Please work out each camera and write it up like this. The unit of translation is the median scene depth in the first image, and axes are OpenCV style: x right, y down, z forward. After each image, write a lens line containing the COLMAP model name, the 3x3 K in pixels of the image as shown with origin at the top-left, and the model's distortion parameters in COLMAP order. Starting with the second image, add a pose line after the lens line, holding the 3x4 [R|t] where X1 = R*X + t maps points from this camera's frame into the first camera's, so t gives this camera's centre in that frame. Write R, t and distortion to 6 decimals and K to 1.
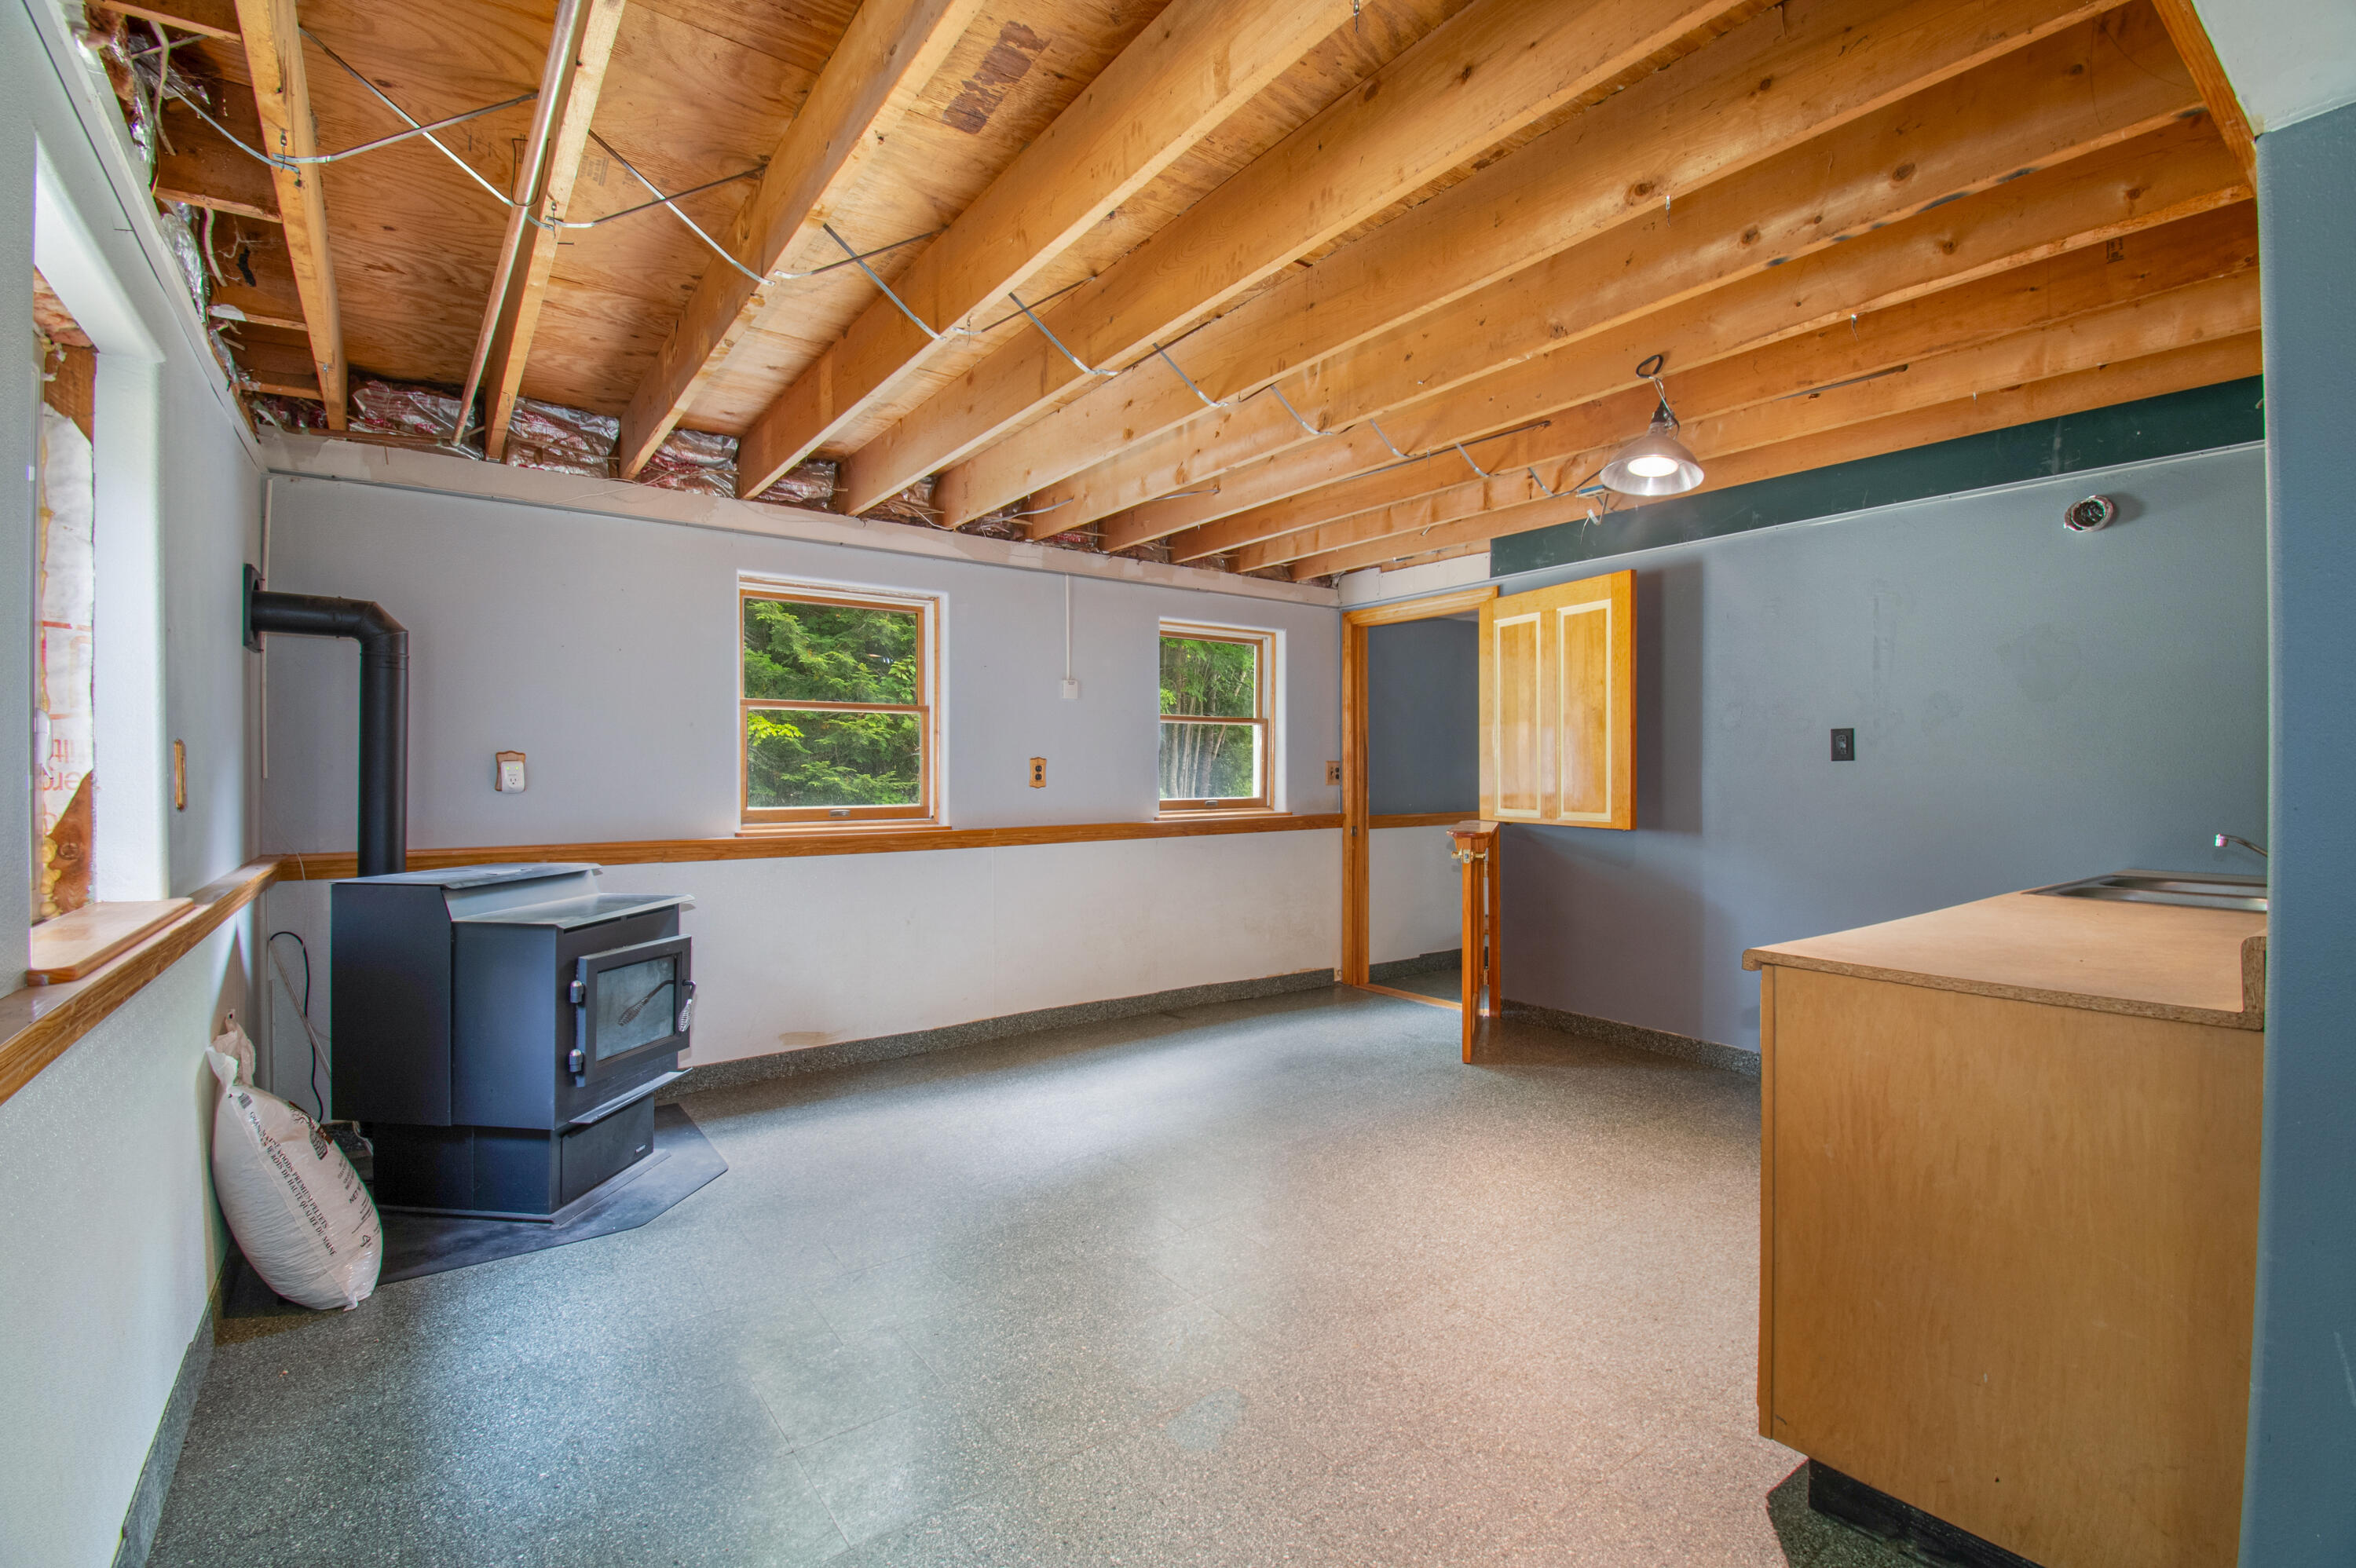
lens RADIAL K [[1036.1, 0, 1179.5], [0, 1036.1, 776.6], [0, 0, 1]] dist [0.019490, -0.024796]
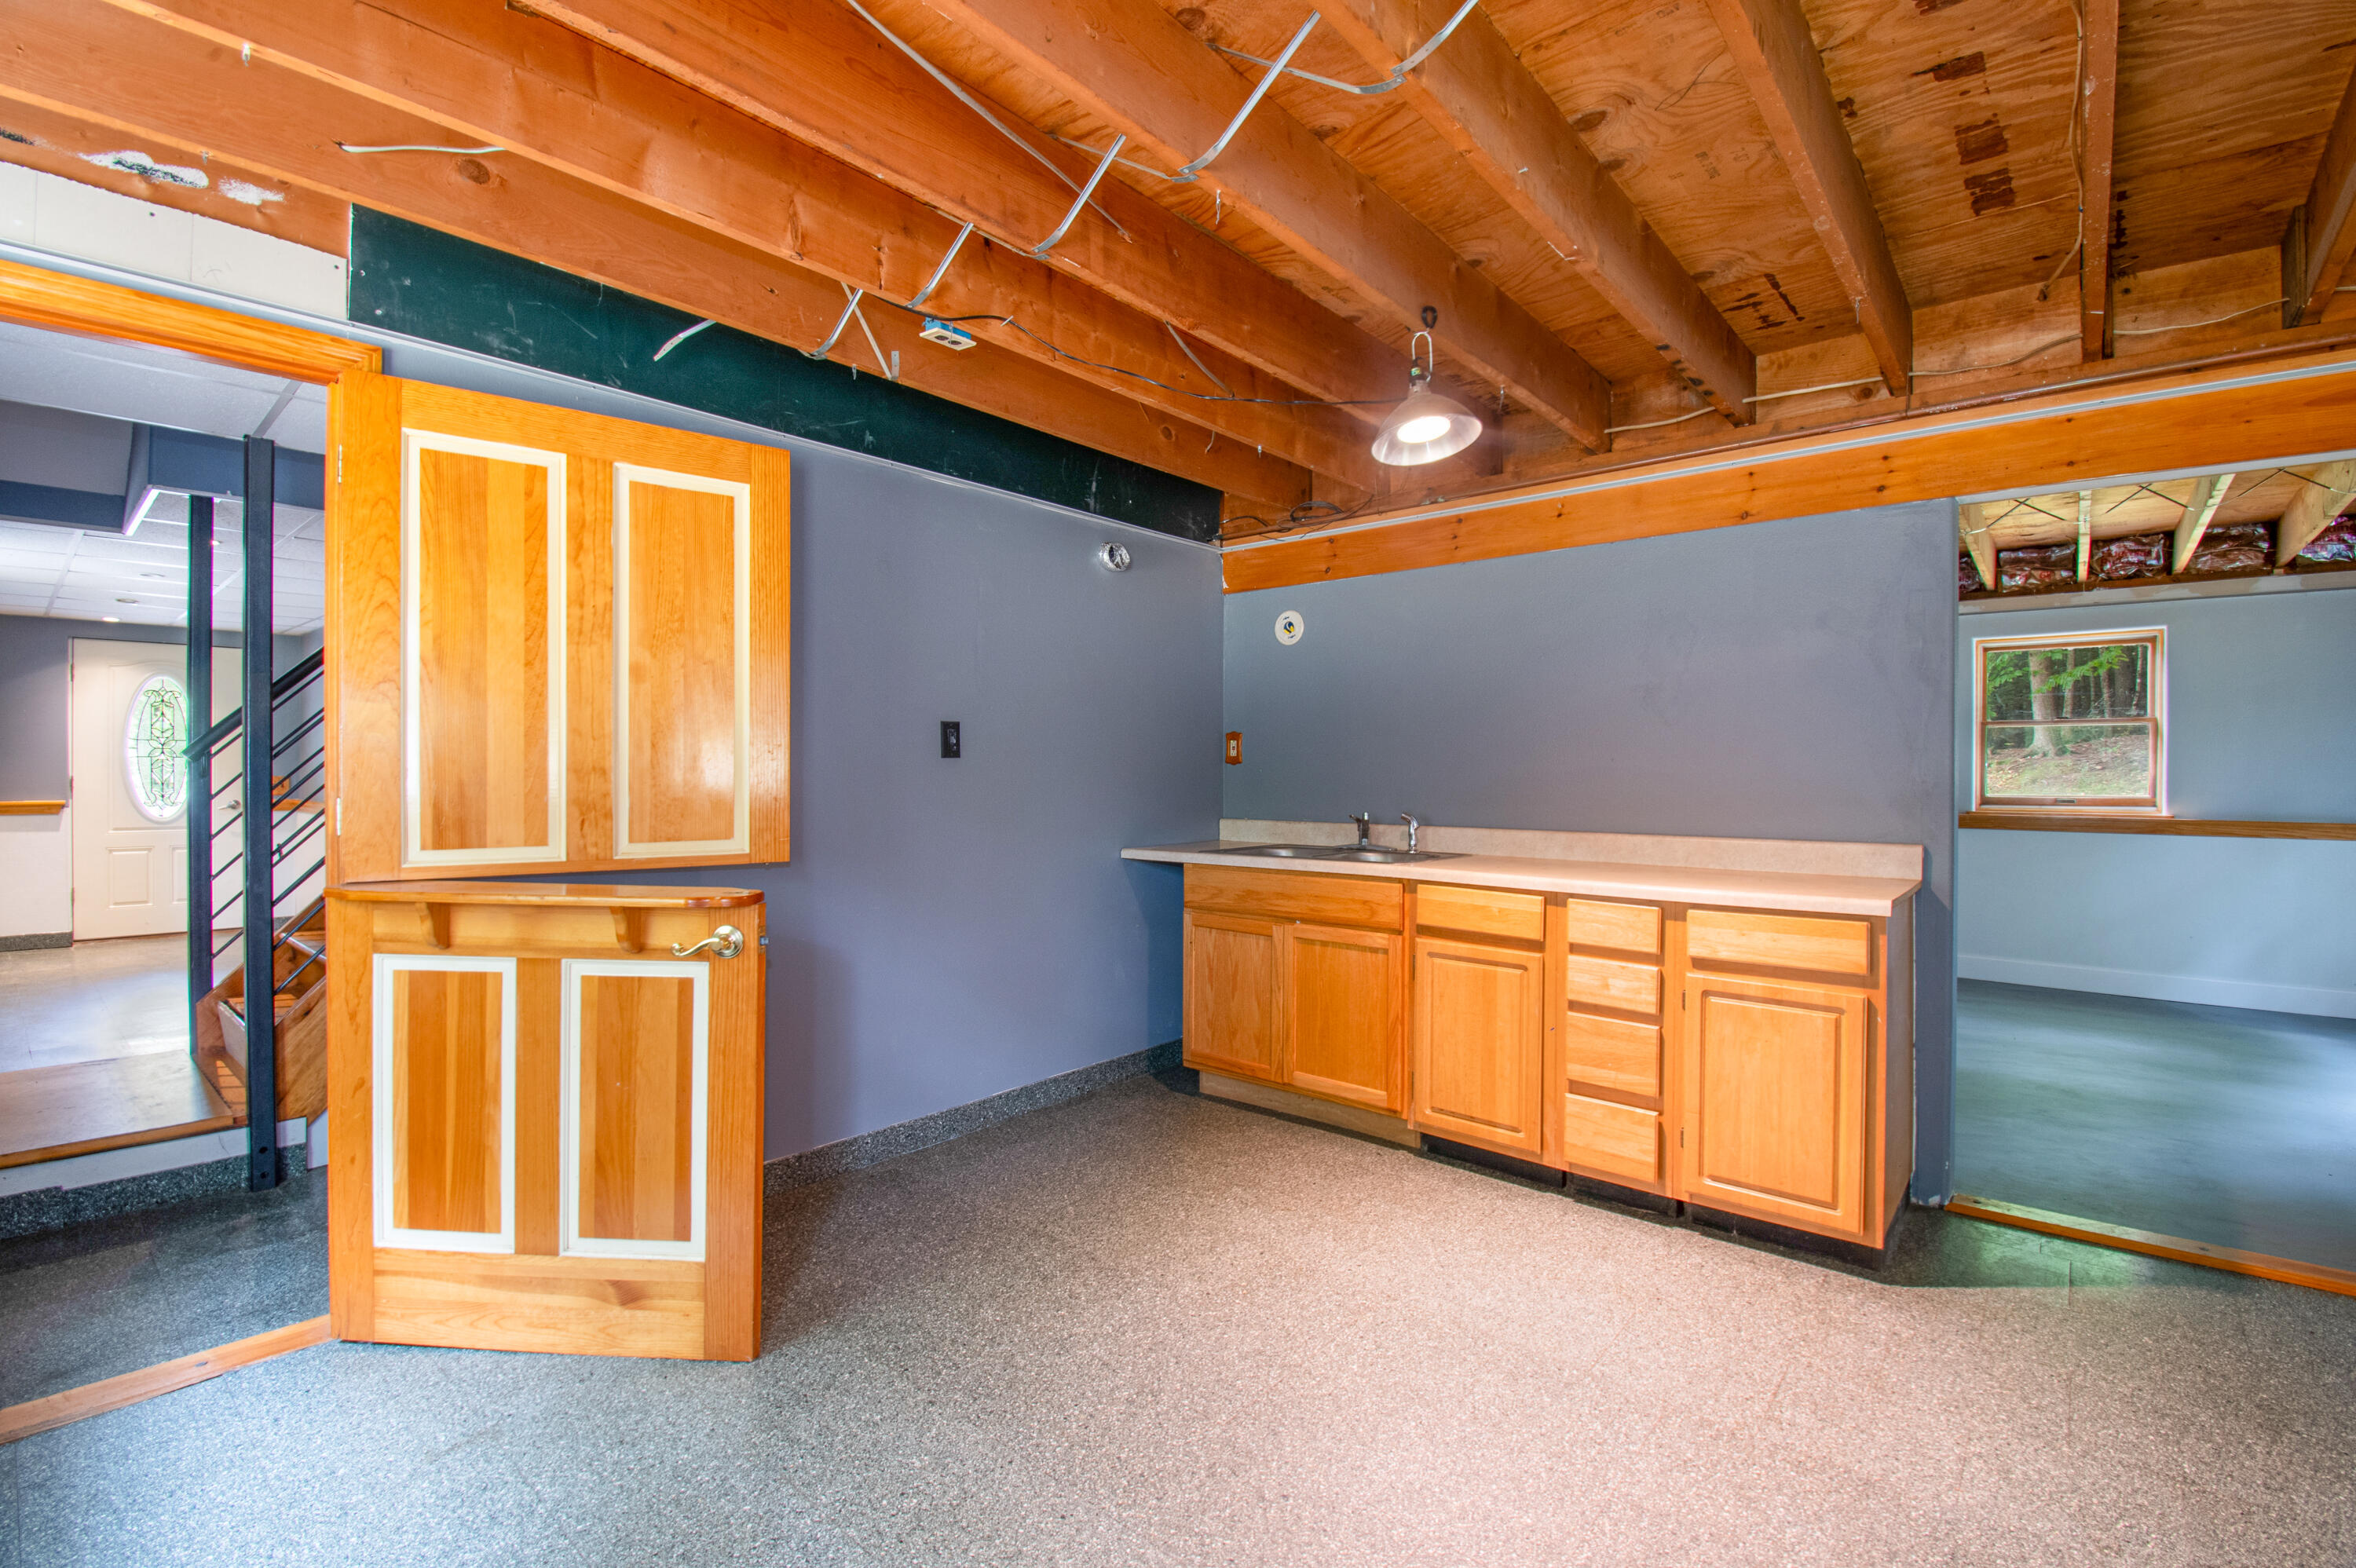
lens RADIAL K [[1036.1, 0, 1179.5], [0, 1036.1, 776.6], [0, 0, 1]] dist [0.019490, -0.024796]
pose [[-0.225838, -0.007398, 0.974137, -0.305338], [0.001954, 0.999966, 0.008047, -0.007015], [-0.974163, 0.003721, -0.225816, 1.168712]]
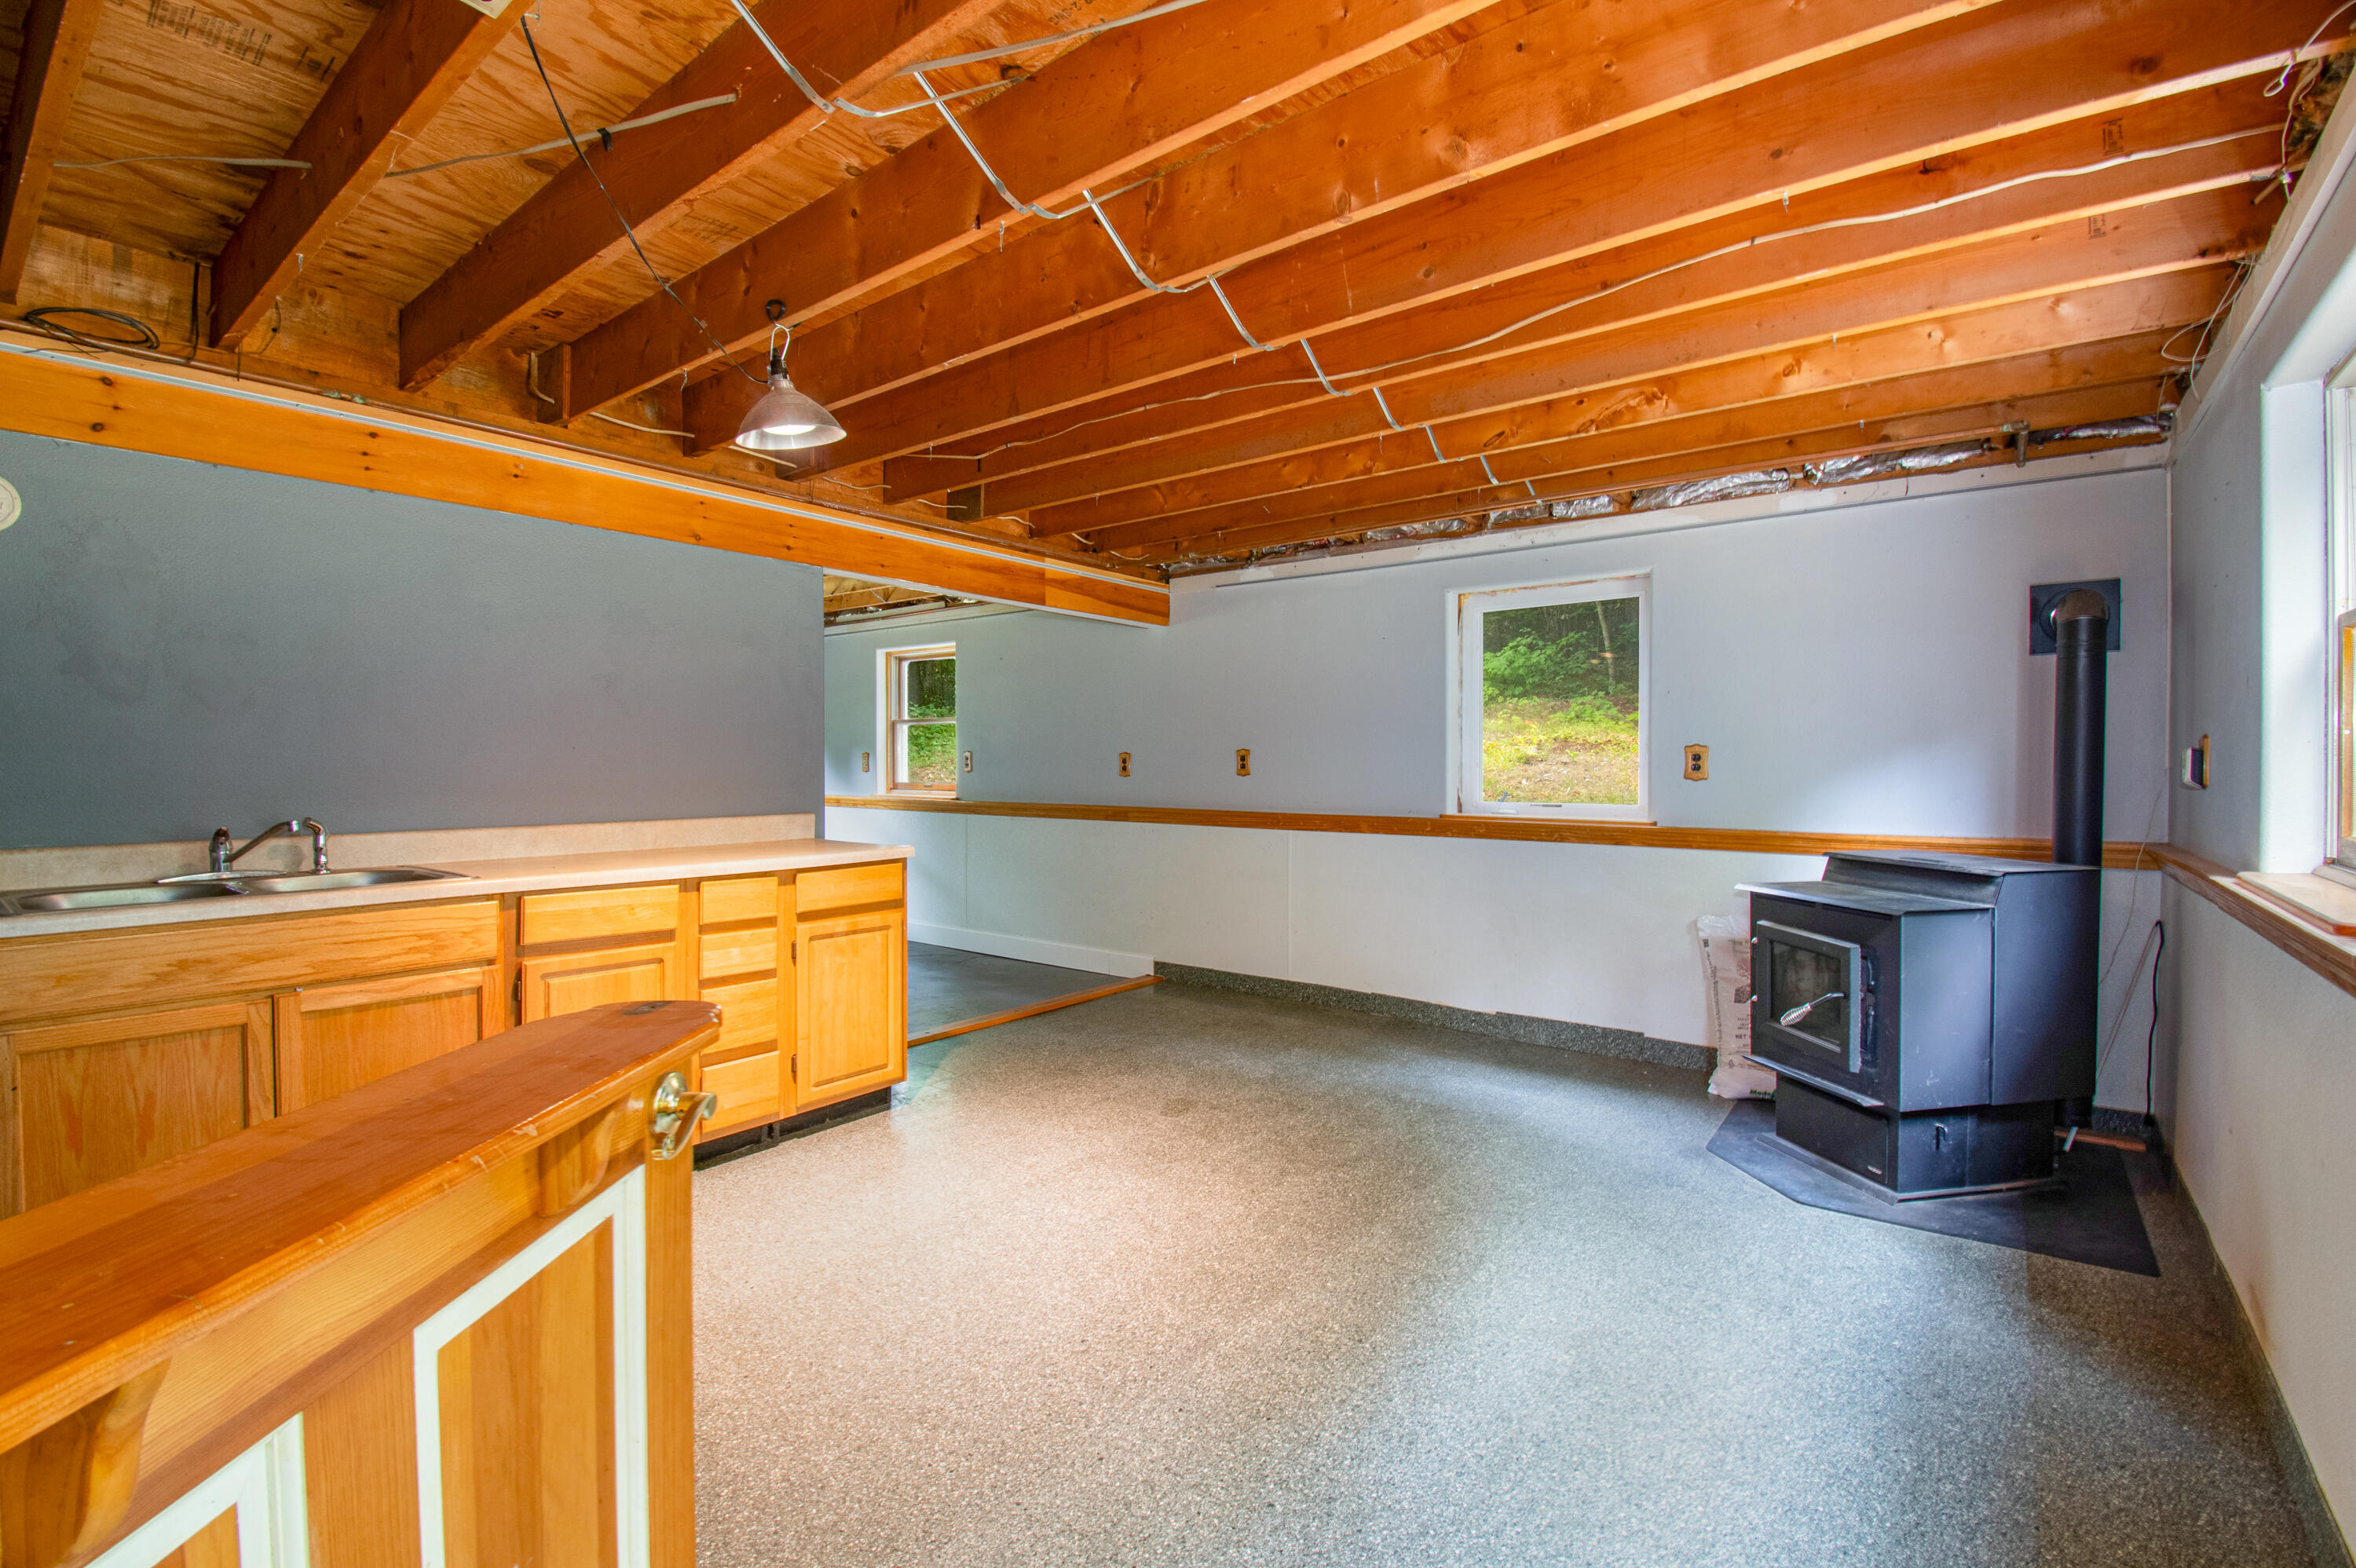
lens RADIAL K [[1036.1, 0, 1179.5], [0, 1036.1, 776.6], [0, 0, 1]] dist [0.019490, -0.024796]
pose [[-0.963418, 0.004675, -0.267963, 0.308153], [-0.000820, 0.999792, 0.020393, -0.008888], [0.268003, 0.019867, -0.963213, 1.641638]]
